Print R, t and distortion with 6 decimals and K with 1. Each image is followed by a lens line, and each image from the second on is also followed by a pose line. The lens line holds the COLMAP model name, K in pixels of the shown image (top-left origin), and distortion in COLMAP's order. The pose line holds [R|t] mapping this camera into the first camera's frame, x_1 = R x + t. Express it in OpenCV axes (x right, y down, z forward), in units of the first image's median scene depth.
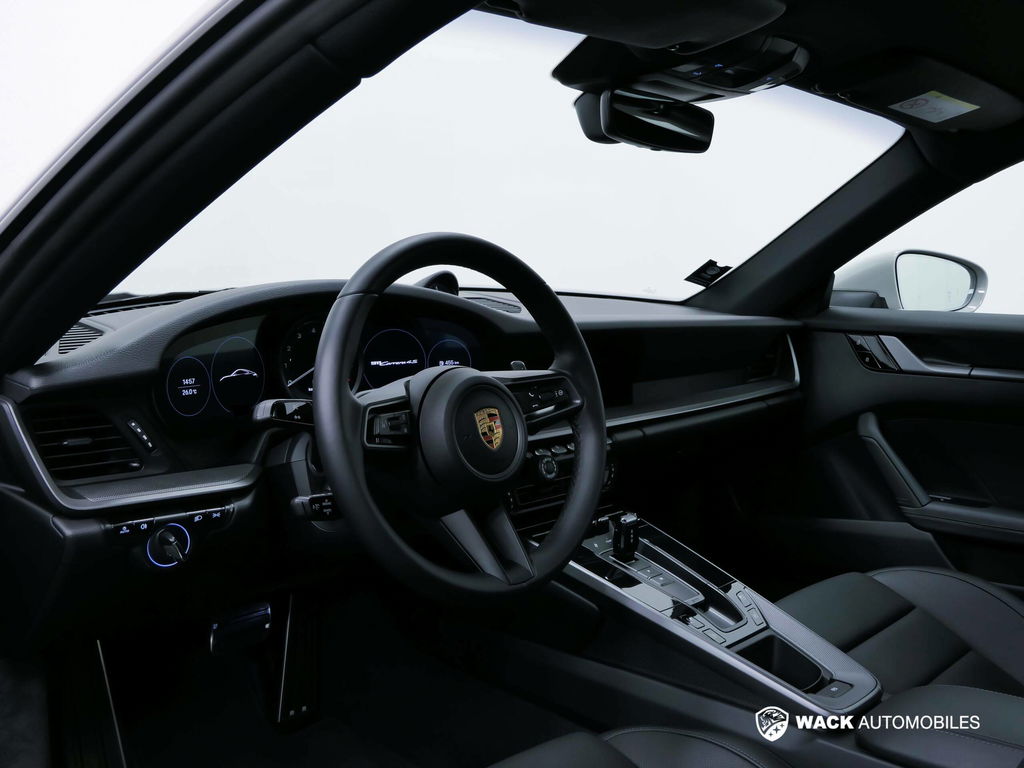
lens RADIAL K [[970.5, 0, 517.2], [0, 970.5, 377.9], [0, 0, 1]] dist [-0.014949, 0.000000]
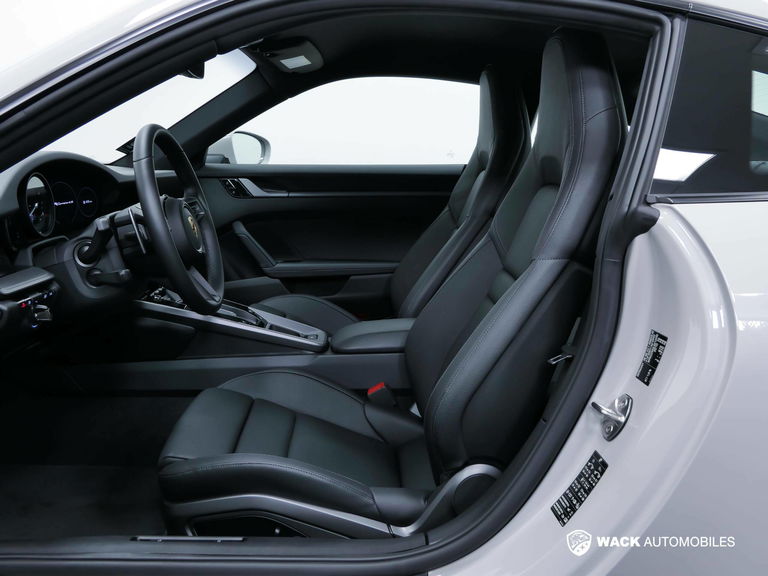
lens RADIAL K [[727.9, 0, 381.5], [0, 727.9, 288.3], [0, 0, 1]] dist [-0.014949, 0.000000]
pose [[0.692445, -0.145849, 0.706575, -0.723993], [0.081625, 0.988903, 0.124133, 0.021679], [-0.716838, -0.028282, 0.696666, -0.260507]]
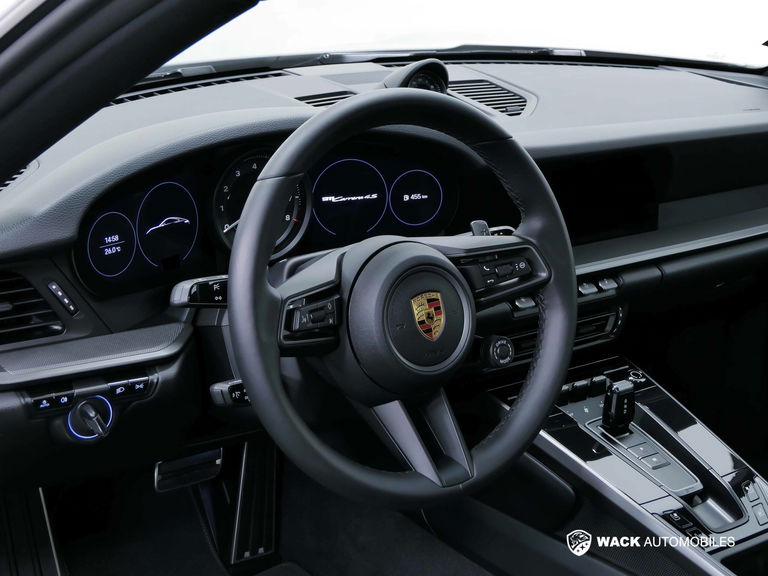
lens RADIAL K [[1316.0, 0, 382.9], [0, 1316.0, 288.7], [0, 0, 1]] dist [-0.024018, 0.000000]
pose [[0.985208, 0.054042, -0.162617, 0.111579], [-0.025772, 0.984904, 0.171174, -0.158354], [0.169413, -0.164451, 0.971728, -0.164079]]
